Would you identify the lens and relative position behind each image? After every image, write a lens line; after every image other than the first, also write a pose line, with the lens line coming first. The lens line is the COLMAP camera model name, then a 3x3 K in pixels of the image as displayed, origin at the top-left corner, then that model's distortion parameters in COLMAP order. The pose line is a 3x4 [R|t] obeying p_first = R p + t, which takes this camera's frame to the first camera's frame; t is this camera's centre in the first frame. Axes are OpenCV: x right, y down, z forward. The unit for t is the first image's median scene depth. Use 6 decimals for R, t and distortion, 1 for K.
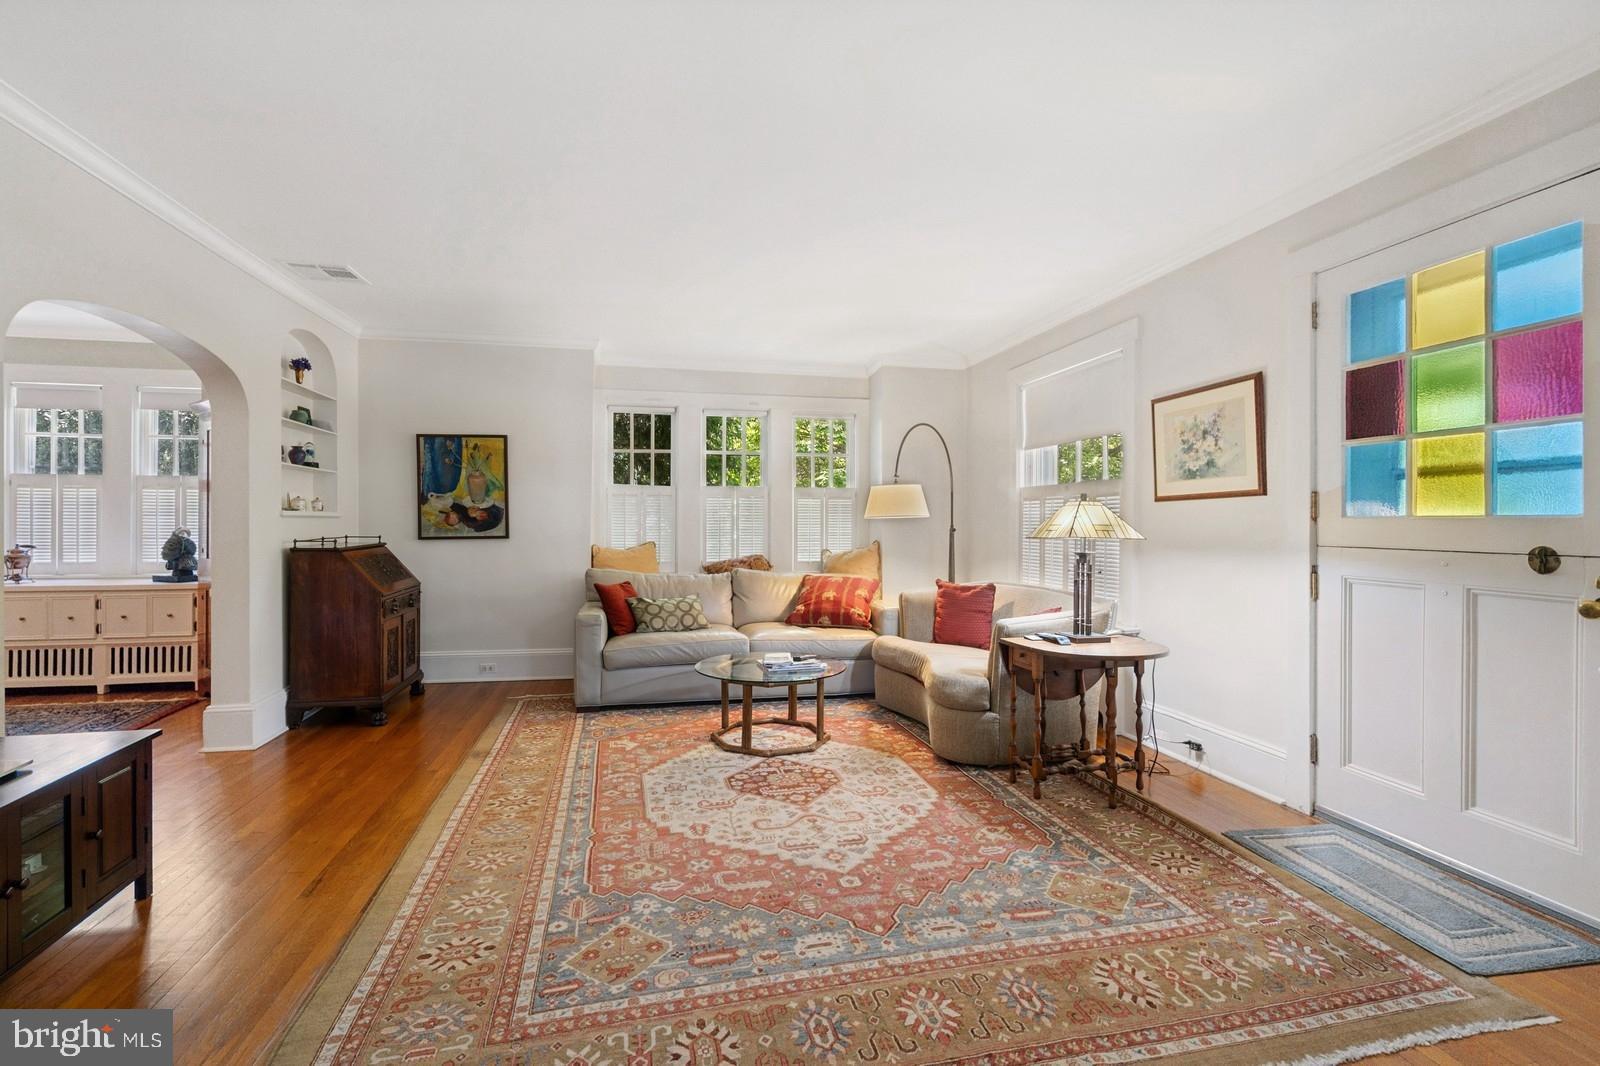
lens RADIAL K [[726.3, 0, 798.3], [0, 726.3, 532.0], [0, 0, 1]] dist [-0.001790, 0.000520]
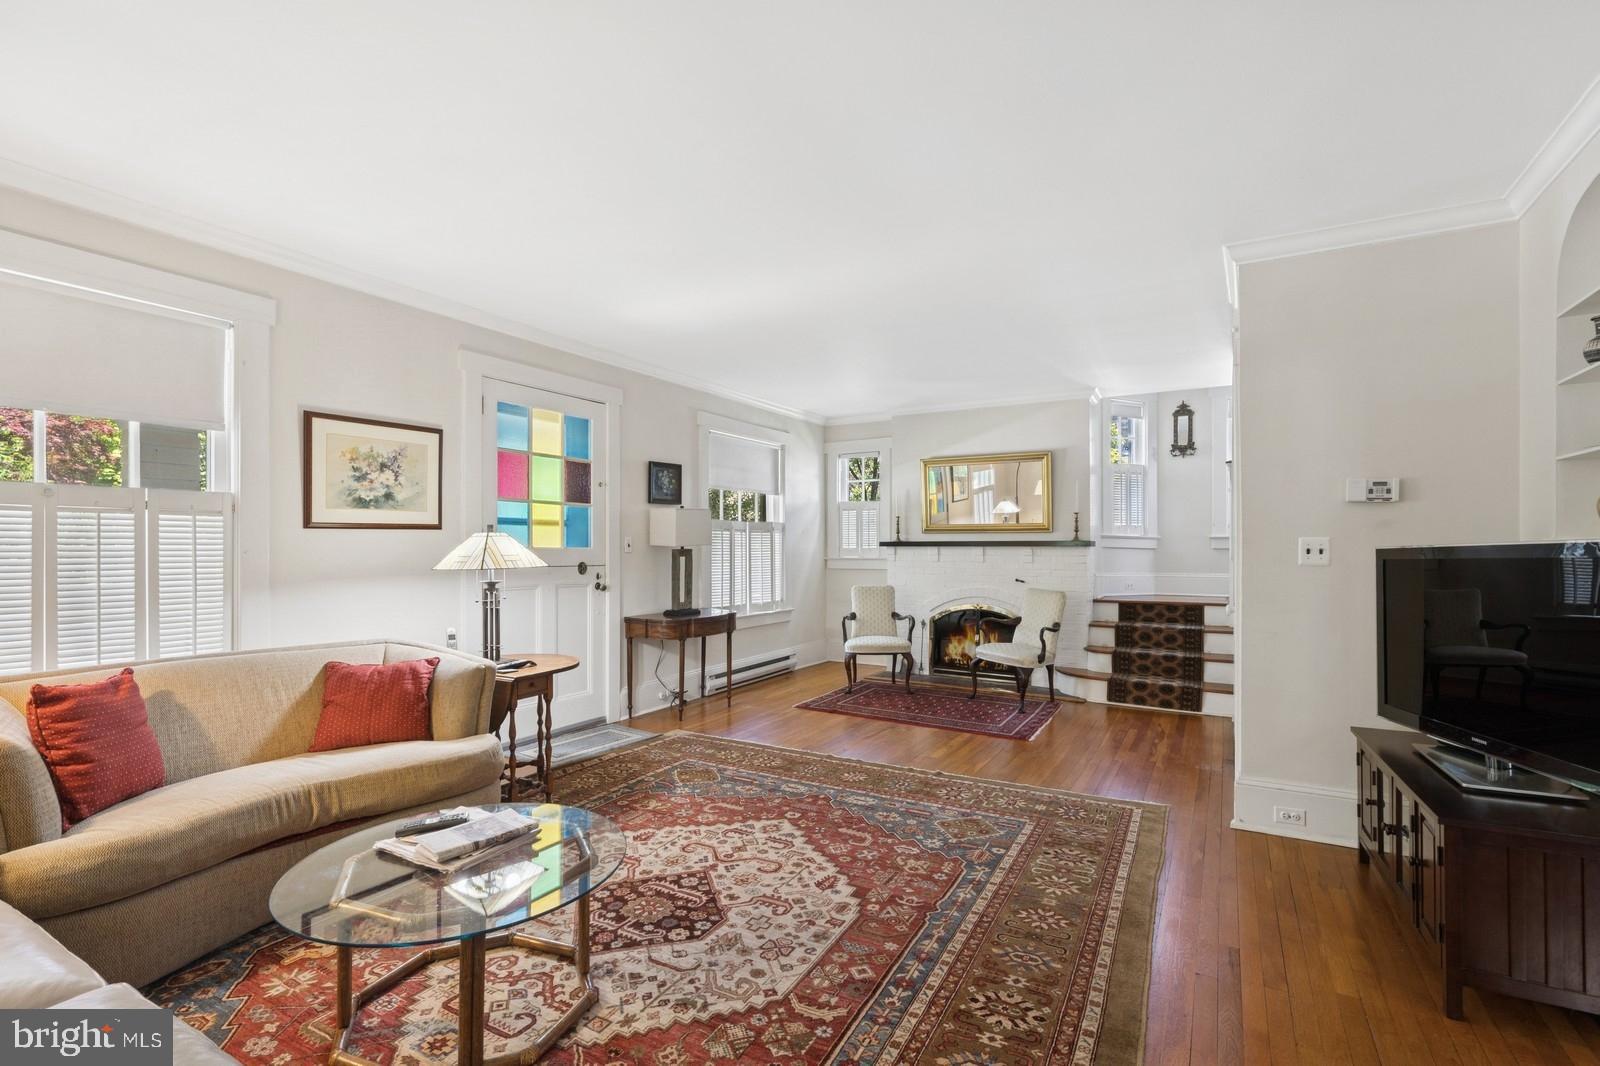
lens RADIAL K [[726.3, 0, 798.3], [0, 726.3, 532.0], [0, 0, 1]] dist [-0.001790, 0.000520]
pose [[-0.736332, 0.010294, 0.676542, -0.618269], [0.003553, 0.999929, -0.011347, -0.028252], [-0.676611, -0.005951, -0.736317, 1.421720]]
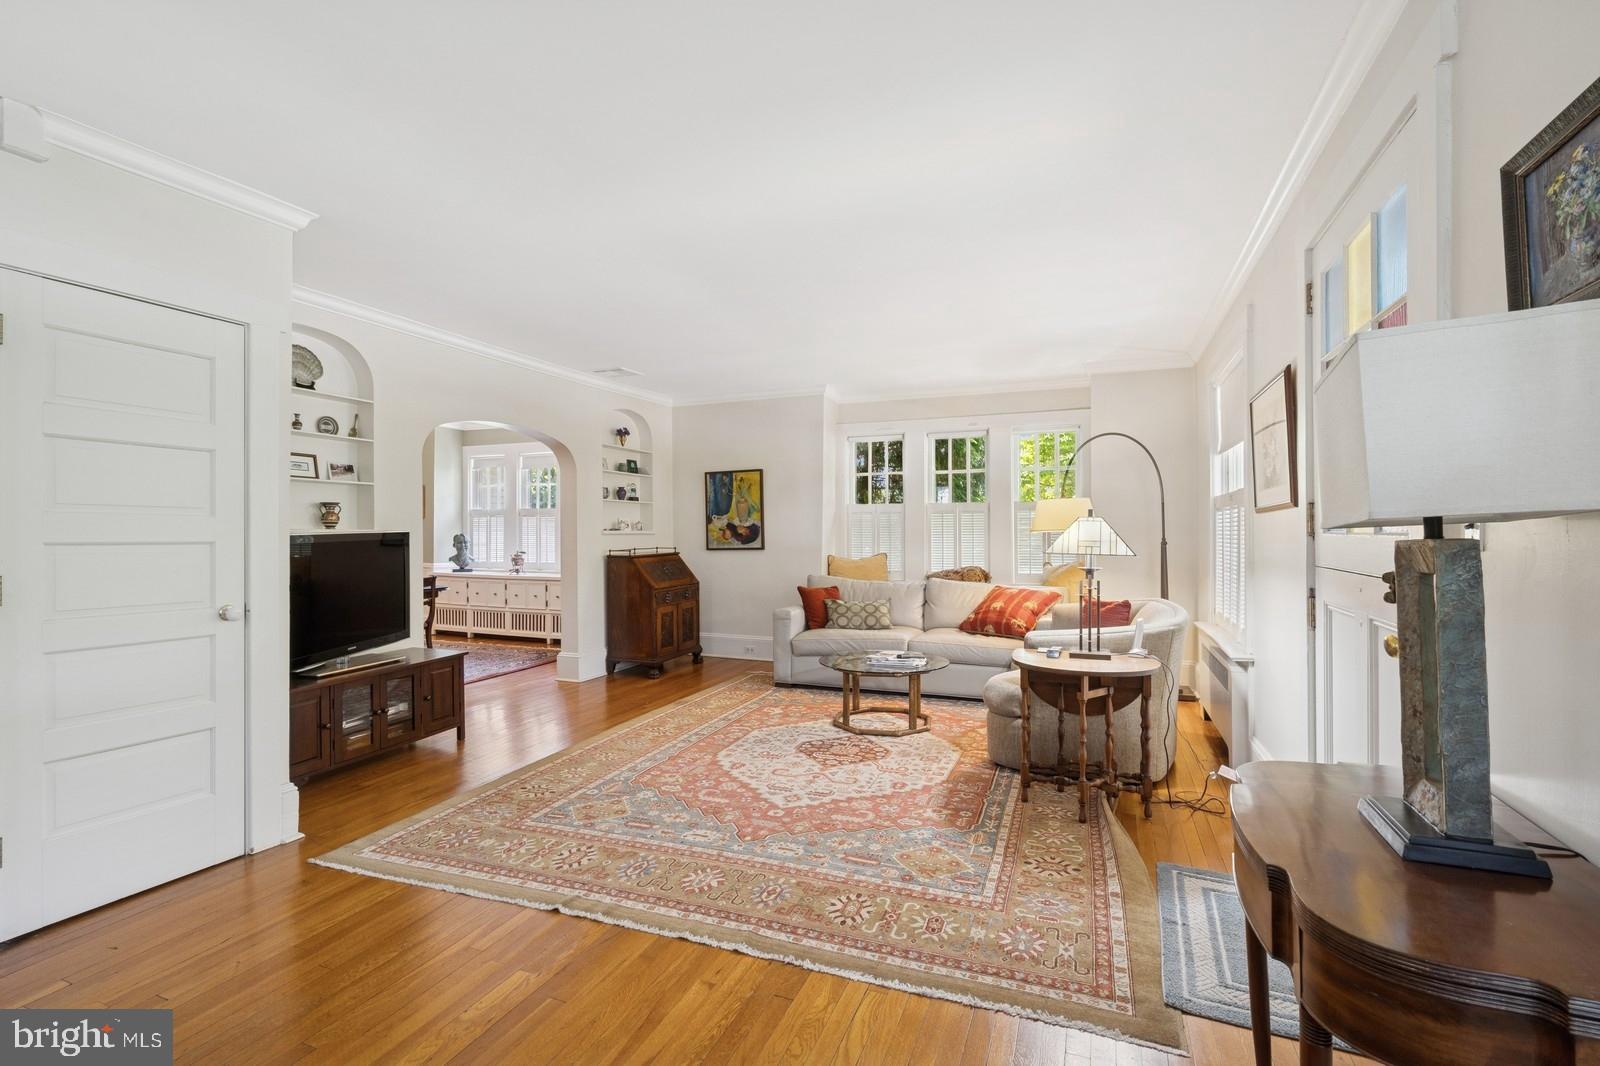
lens RADIAL K [[733.6, 0, 802.6], [0, 733.6, 542.4], [0, 0, 1]] dist [-0.000500, 0.000086]
pose [[0.826895, 0.000994, -0.562356, 0.608174], [-0.000413, 0.999999, 0.001159, -0.008193], [0.562356, -0.000726, 0.826895, -0.053166]]
